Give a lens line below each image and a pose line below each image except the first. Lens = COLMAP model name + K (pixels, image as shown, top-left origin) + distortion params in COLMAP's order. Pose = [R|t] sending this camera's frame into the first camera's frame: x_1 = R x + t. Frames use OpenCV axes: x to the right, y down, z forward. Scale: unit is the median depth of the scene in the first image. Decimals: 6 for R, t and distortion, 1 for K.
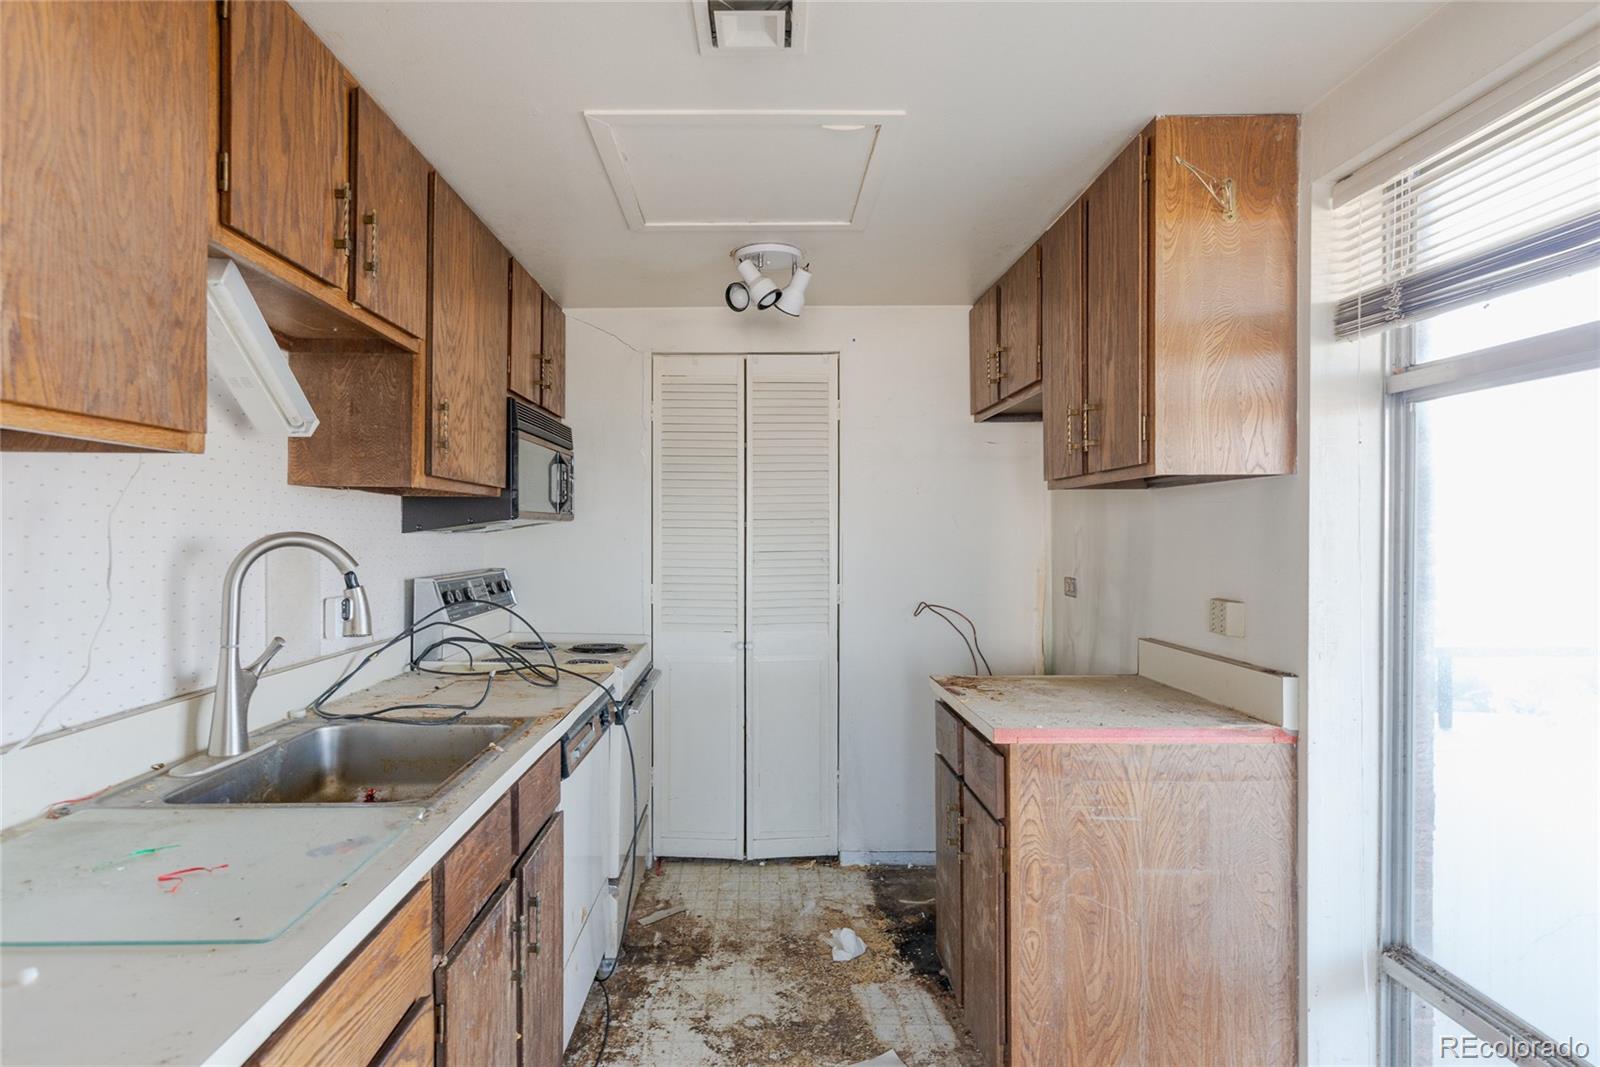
lens RADIAL K [[847.2, 0, 749.8], [0, 847.2, 528.2], [0, 0, 1]] dist [0.002843, 0.001110]
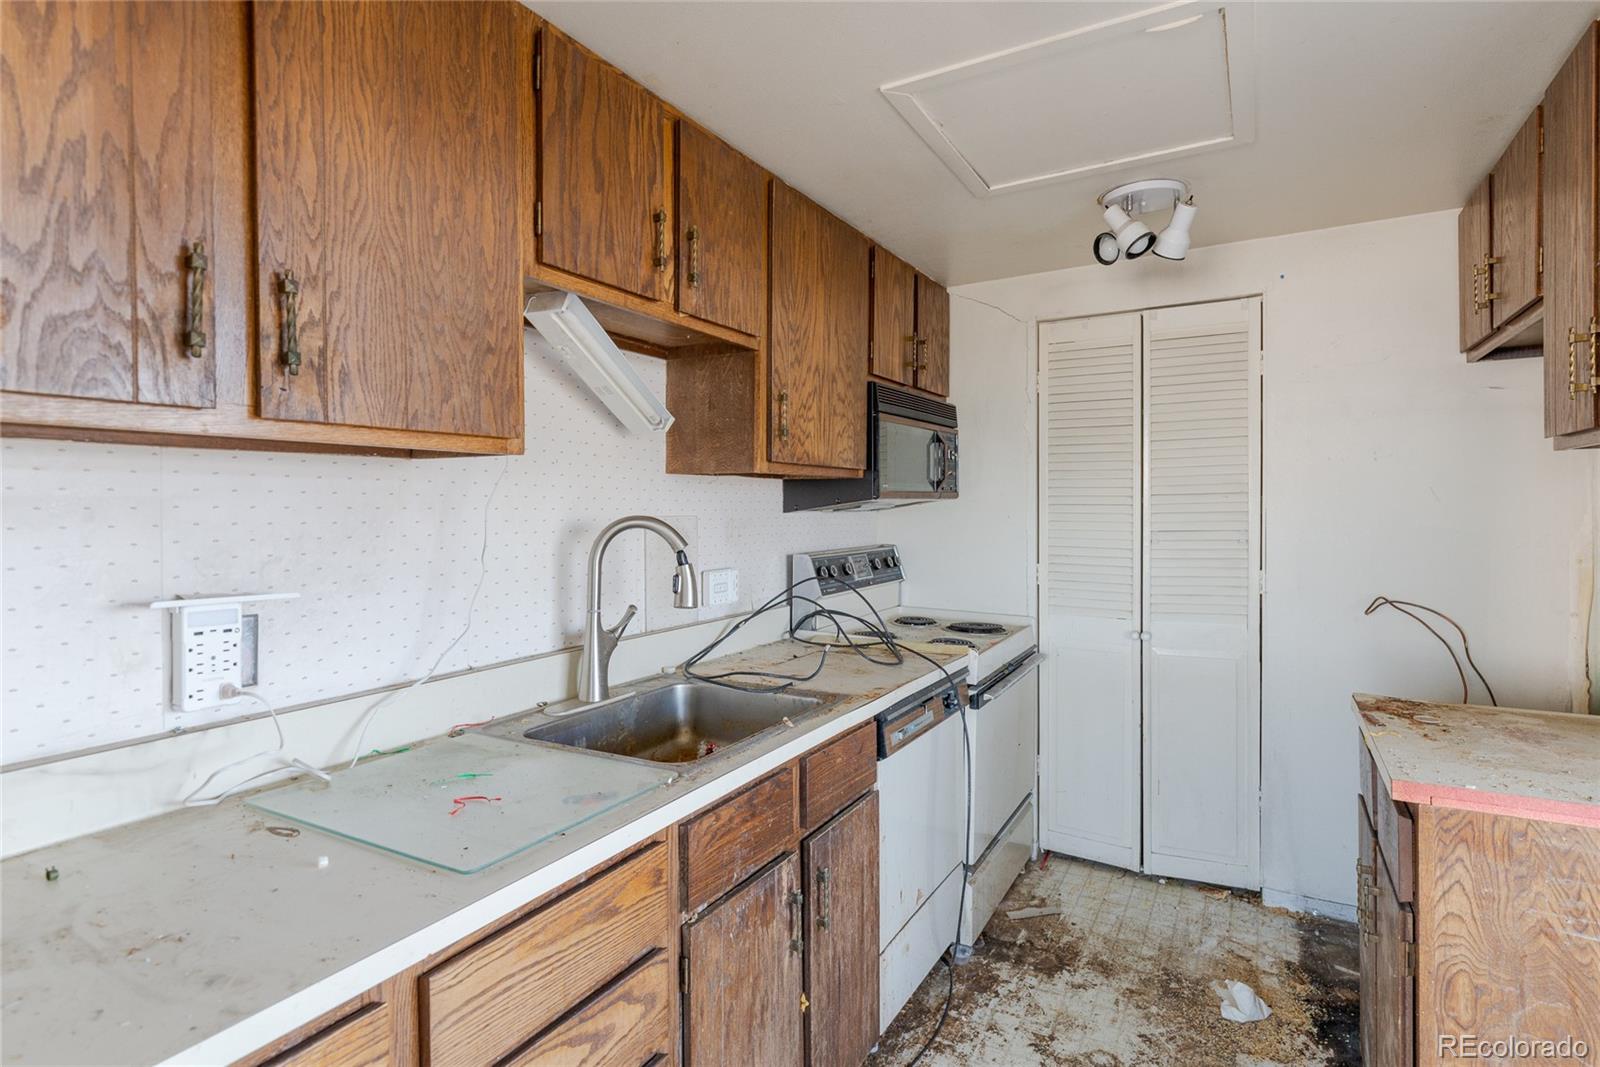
lens RADIAL K [[815.7, 0, 788.8], [0, 815.7, 511.7], [0, 0, 1]] dist [0.002436, 0.000905]
pose [[0.868410, -0.003087, -0.495837, 0.160958], [0.009700, 0.999895, 0.010762, -0.009073], [0.495752, -0.014155, 0.868349, 0.105037]]
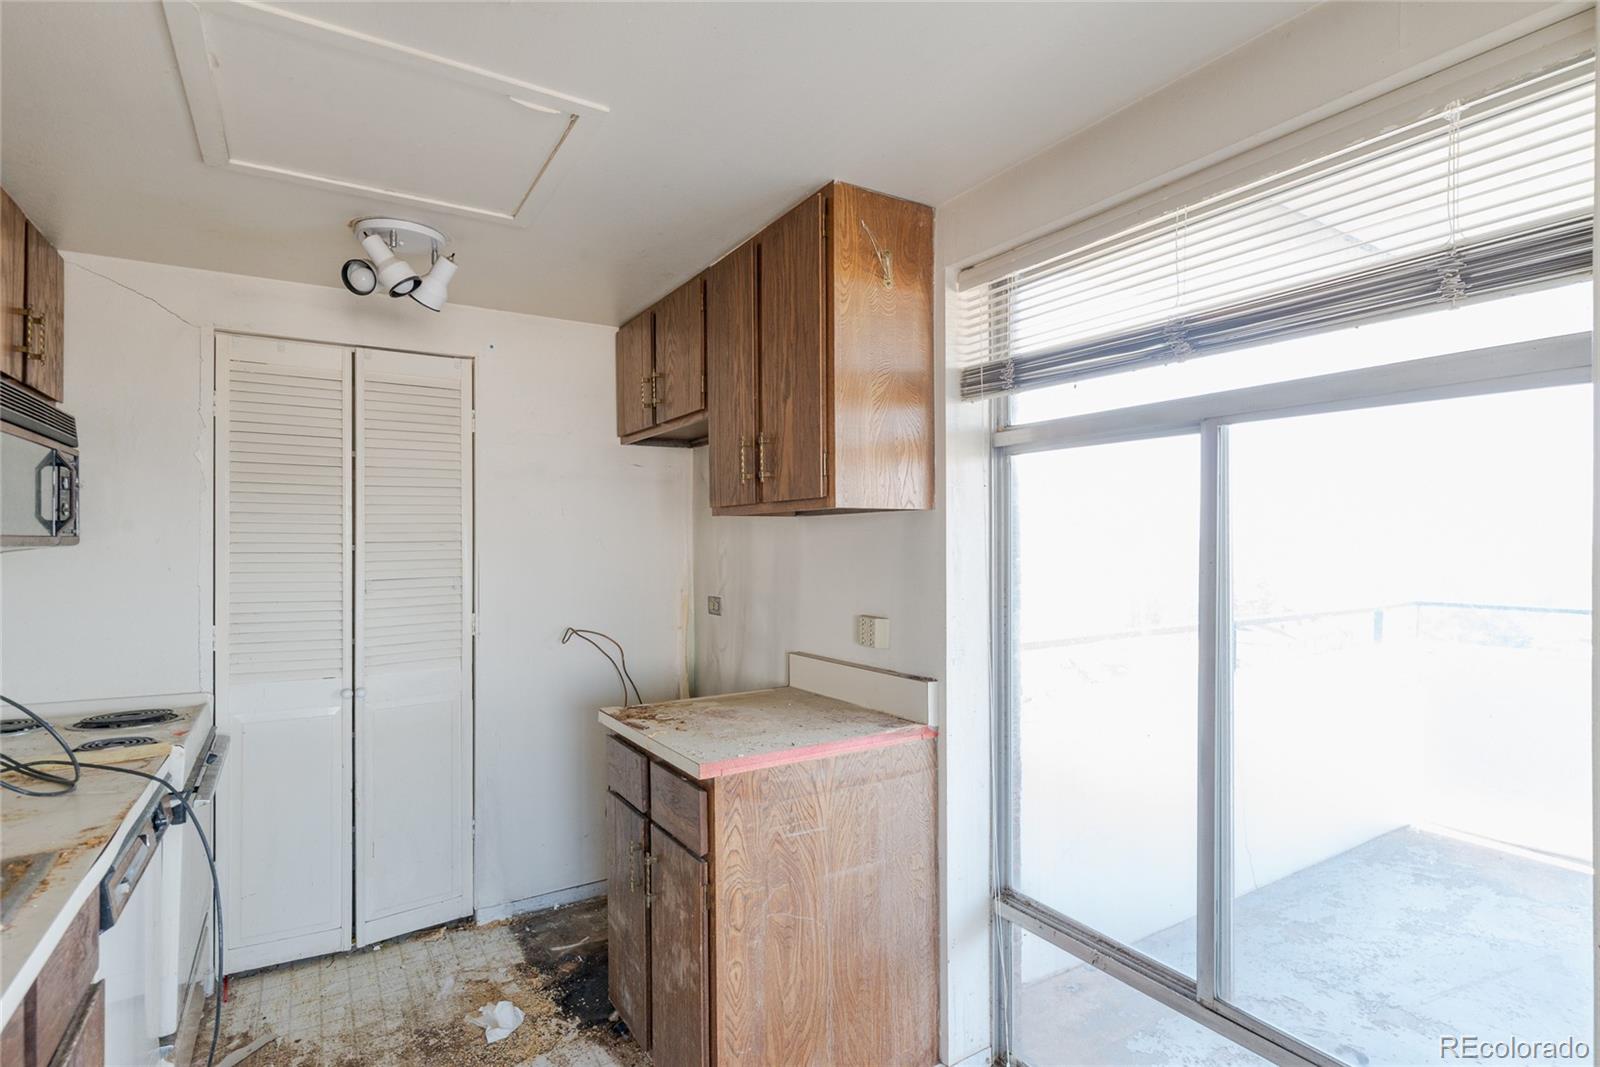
lens RADIAL K [[800.3, 0, 821.1], [0, 800.3, 532.1], [0, 0, 1]] dist [0.000335, 0.001018]
pose [[0.836044, 0.002442, 0.548656, -0.087669], [0.003012, 0.999955, -0.009040, -0.019351], [-0.548653, 0.009210, 0.835999, 0.130692]]
